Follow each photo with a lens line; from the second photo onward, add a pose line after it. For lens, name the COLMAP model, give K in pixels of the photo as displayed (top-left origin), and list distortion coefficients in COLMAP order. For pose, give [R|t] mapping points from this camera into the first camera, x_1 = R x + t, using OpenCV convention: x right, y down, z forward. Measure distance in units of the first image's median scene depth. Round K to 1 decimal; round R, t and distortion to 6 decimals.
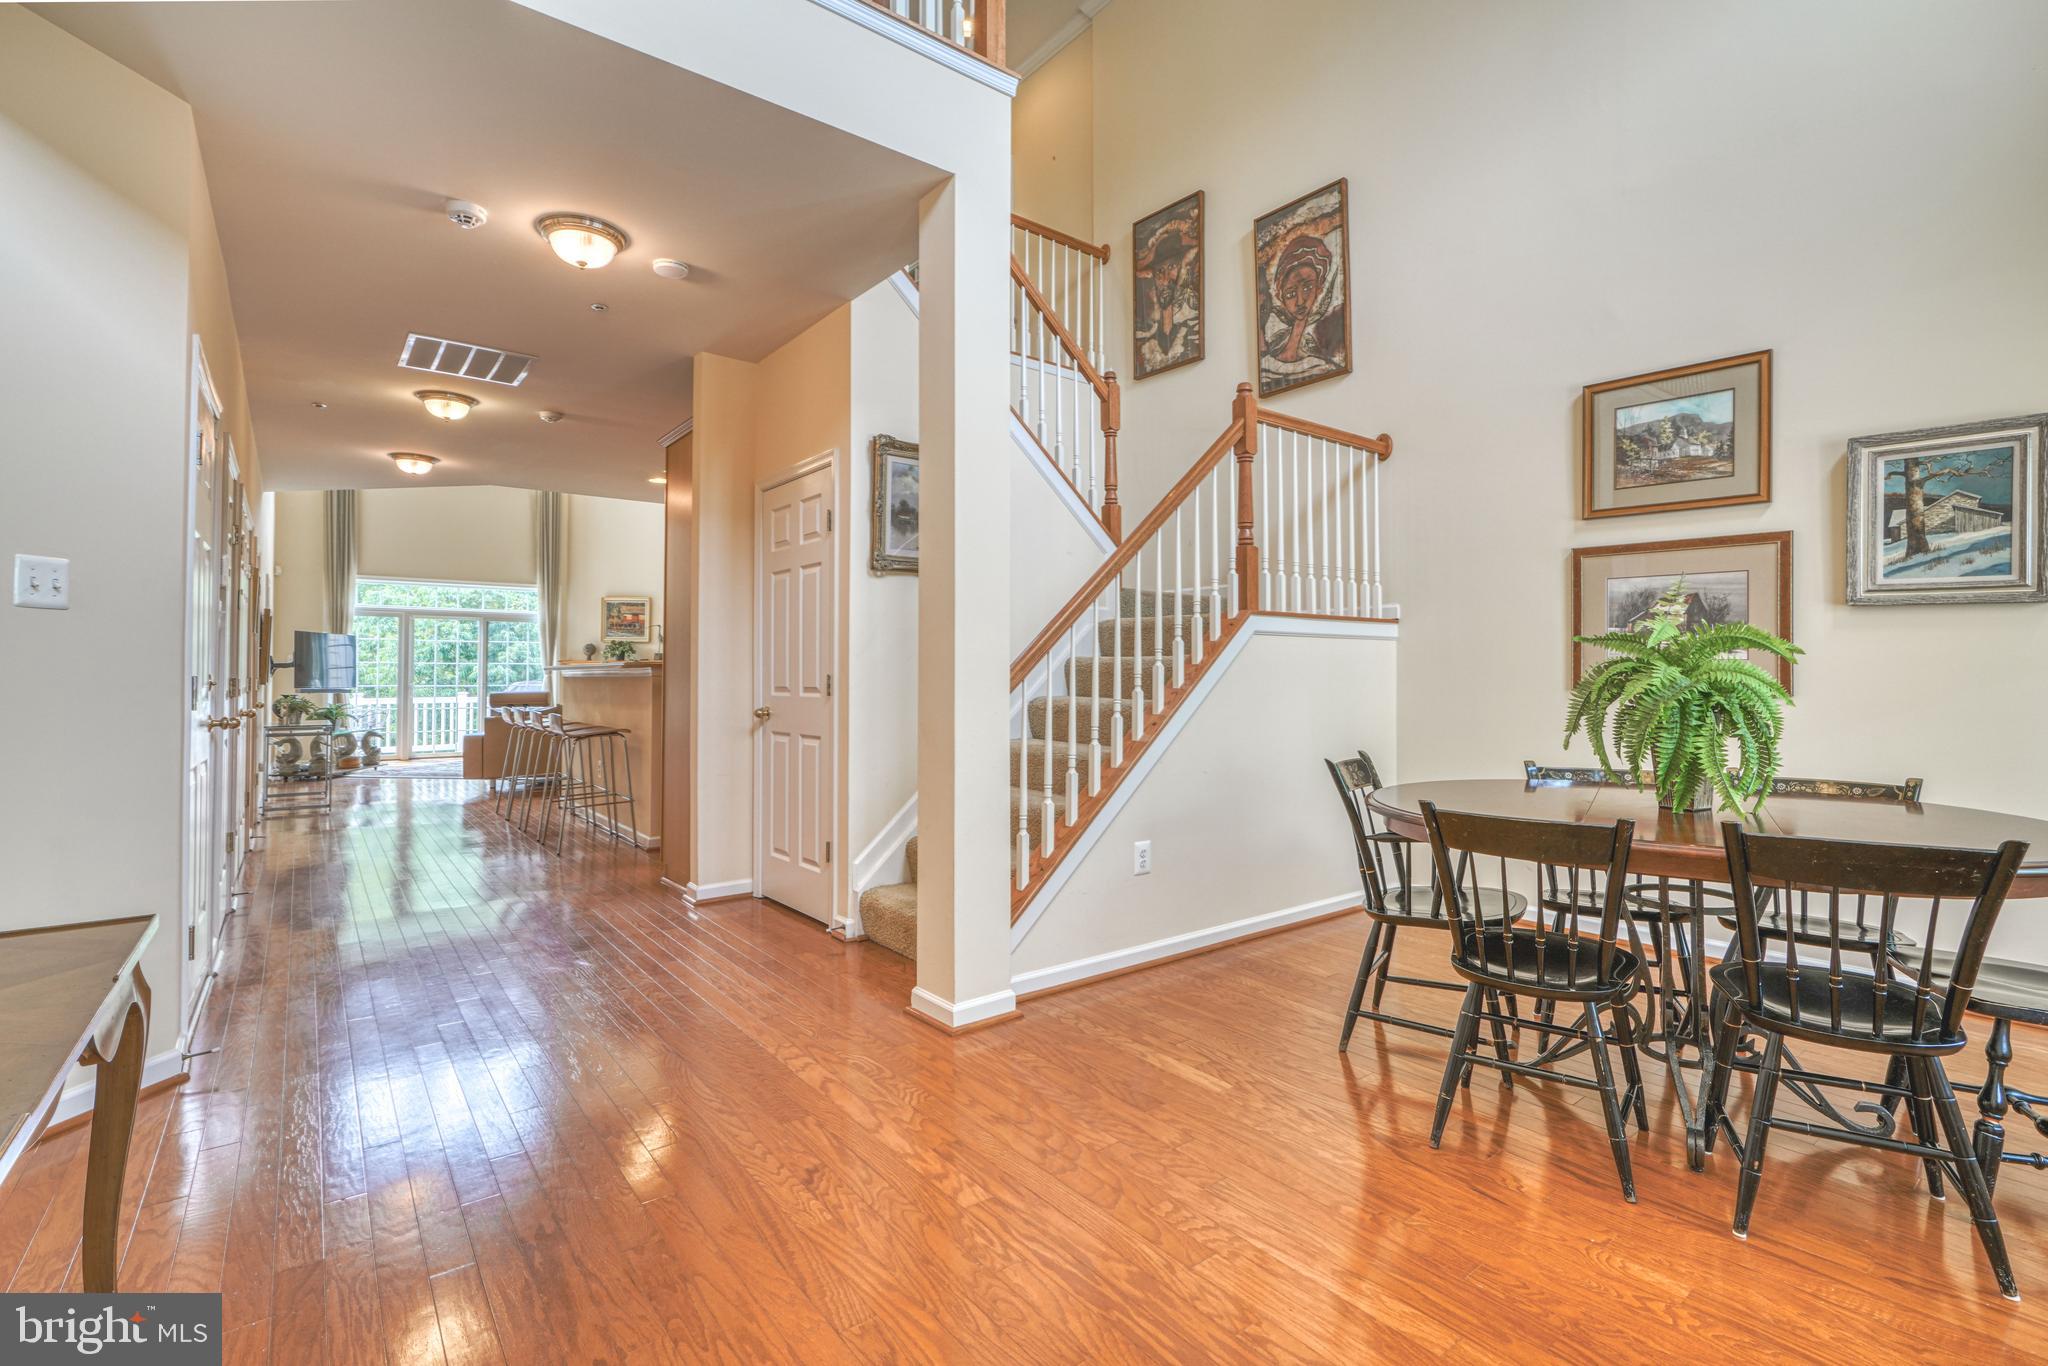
lens RADIAL K [[912.0, 0, 1005.5], [0, 912.0, 661.9], [0, 0, 1]] dist [0.002534, 0.000270]
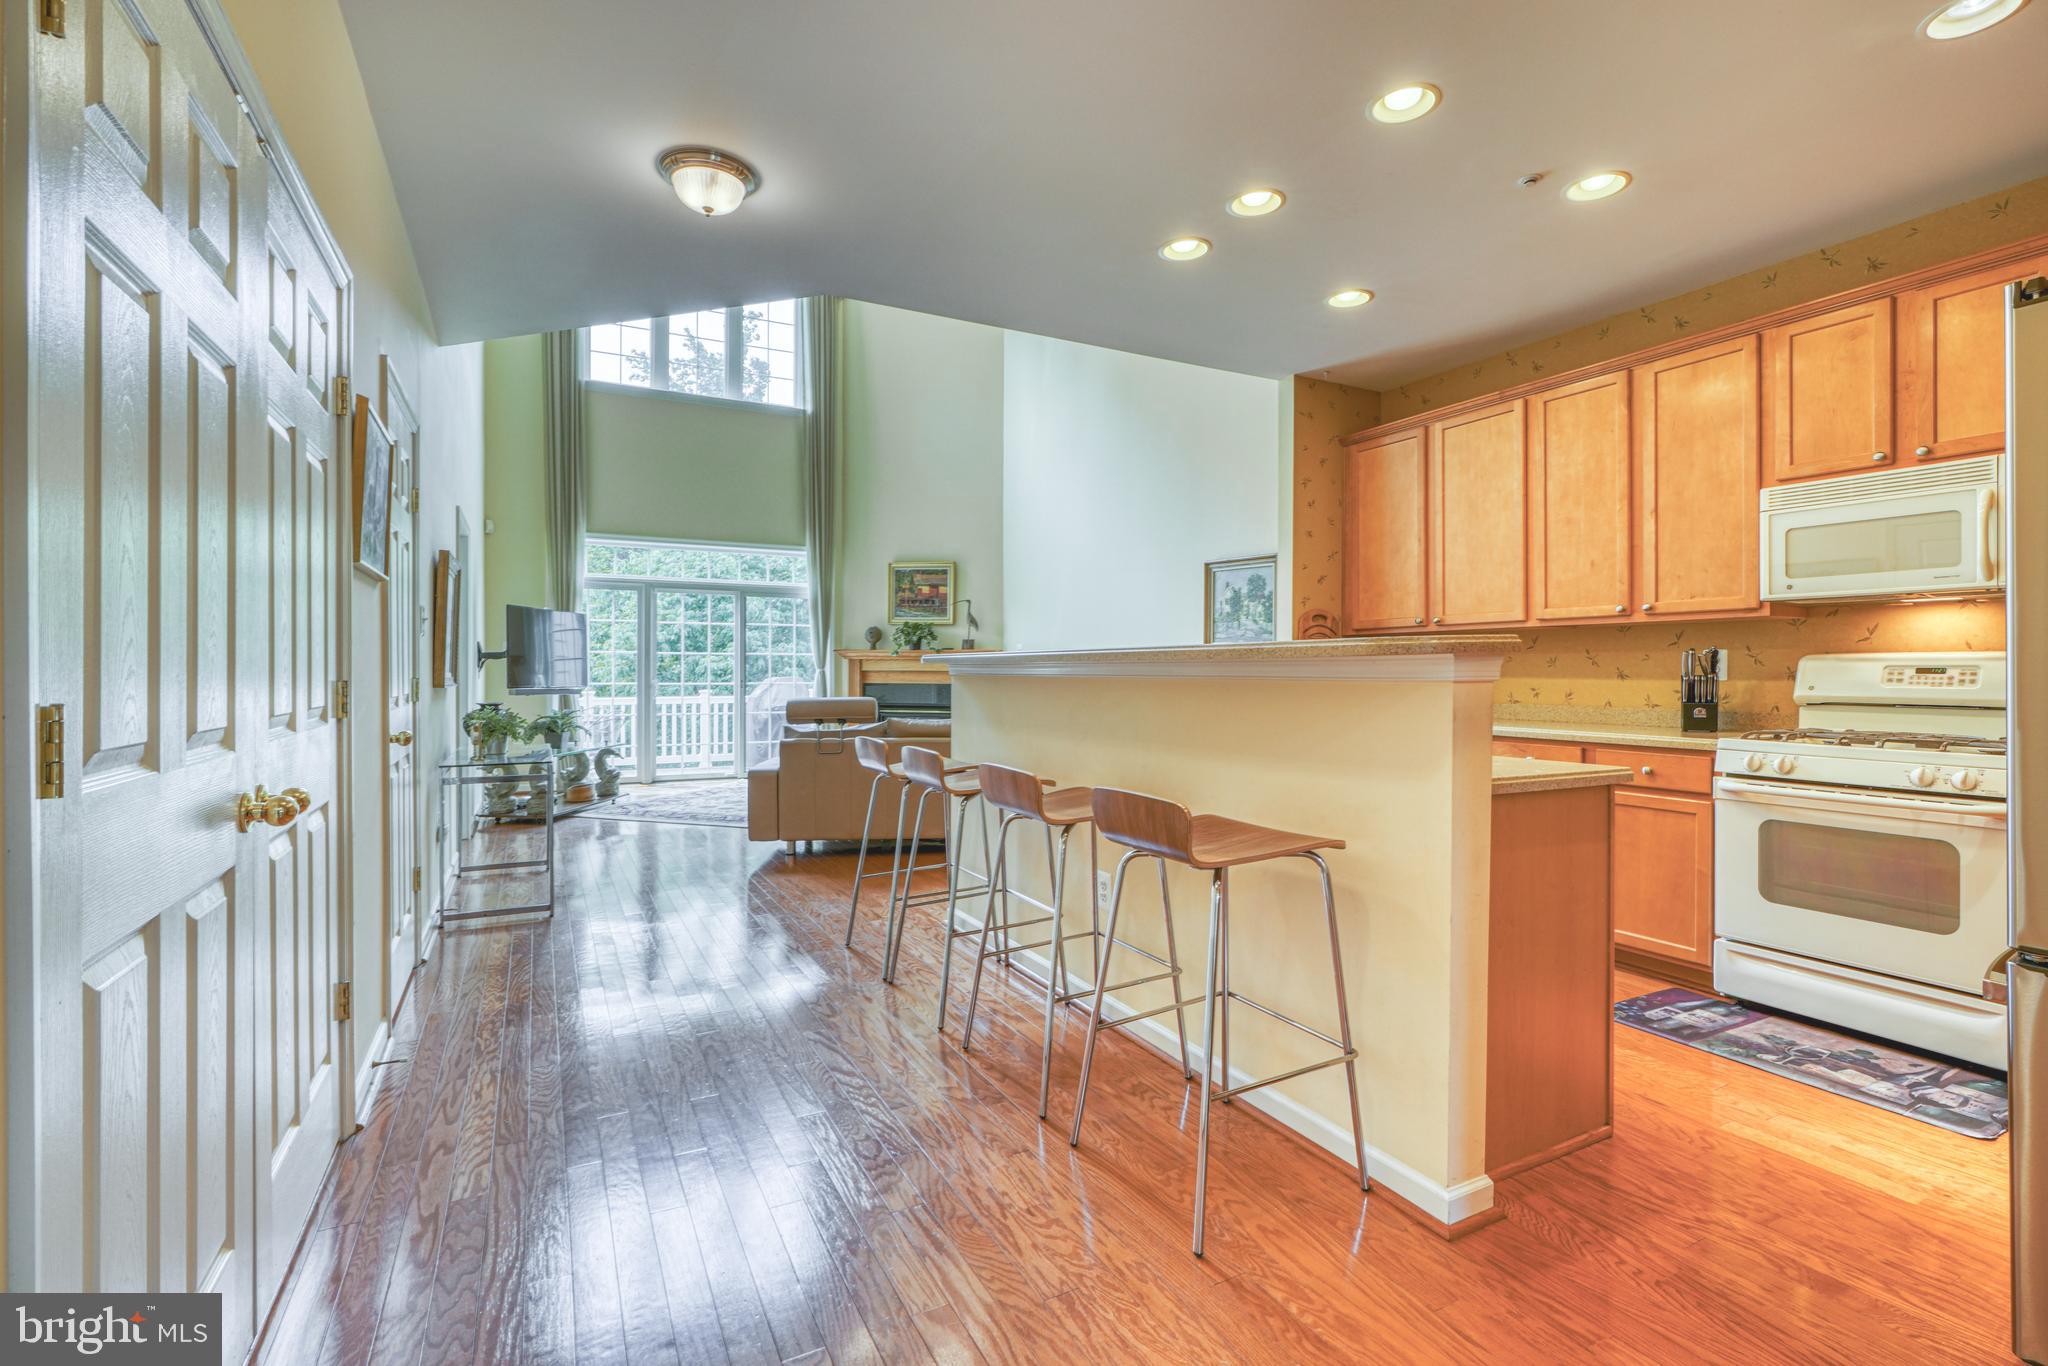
lens RADIAL K [[908.4, 0, 1028.1], [0, 908.4, 671.8], [0, 0, 1]] dist [-0.001316, -0.000019]
pose [[0.987066, 0.001803, -0.160305, -0.249573], [0.001237, 0.999821, 0.018860, 0.003152], [0.160310, -0.018815, 0.986887, 0.343993]]
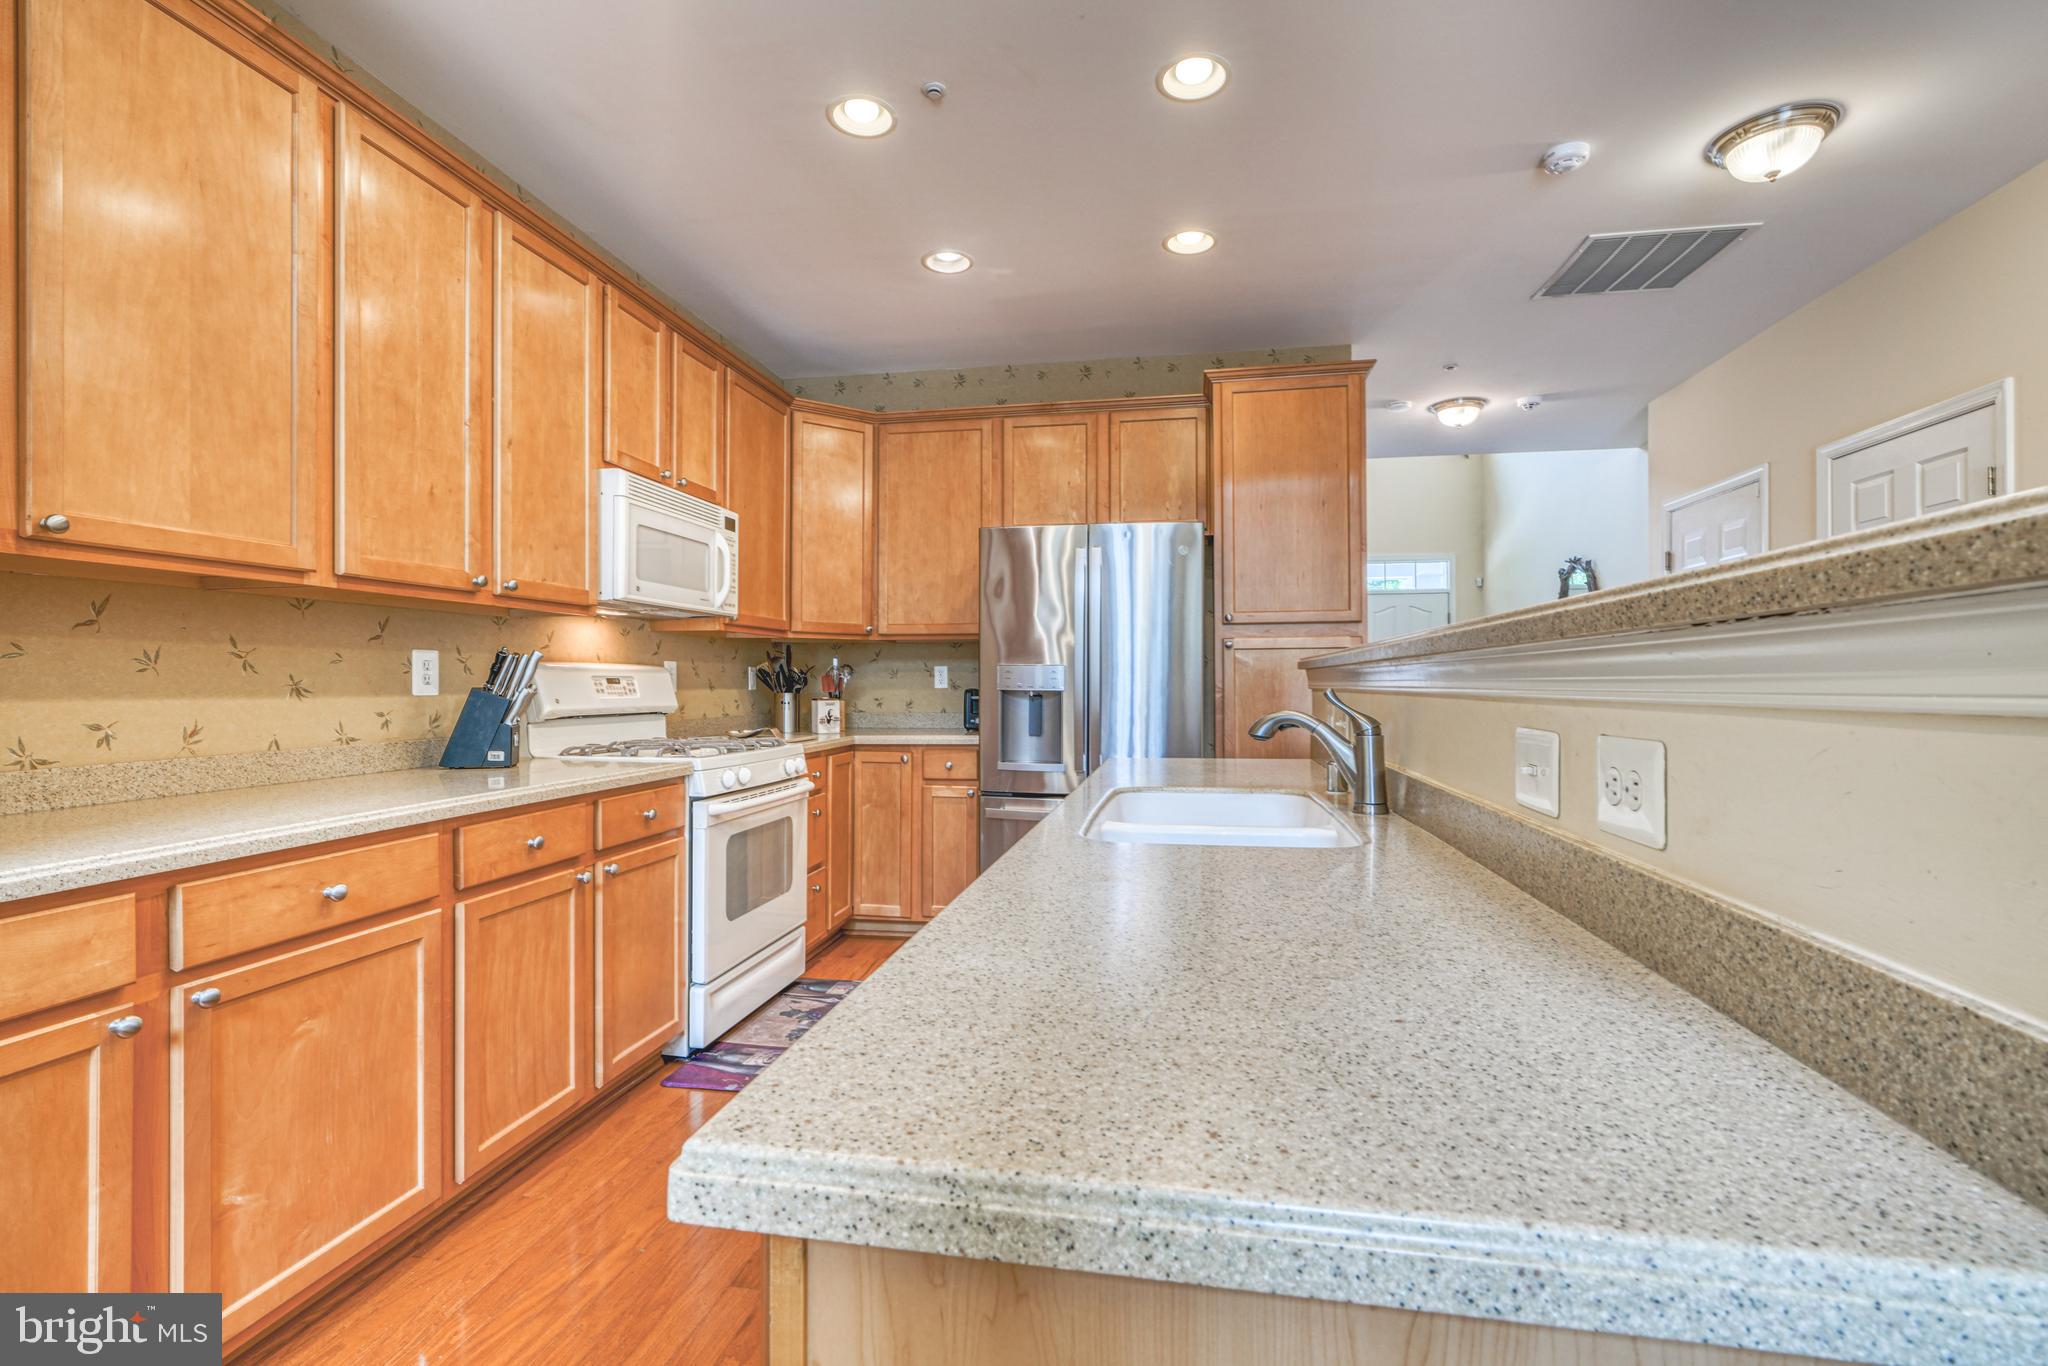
lens RADIAL K [[922.1, 0, 1028.7], [0, 922.1, 677.3], [0, 0, 1]] dist [-0.001029, 0.000180]
pose [[-0.676228, 0.005897, 0.736669, -0.324569], [-0.010250, 0.999796, -0.017412, 0.010565], [-0.736621, -0.019325, -0.676029, 0.742883]]
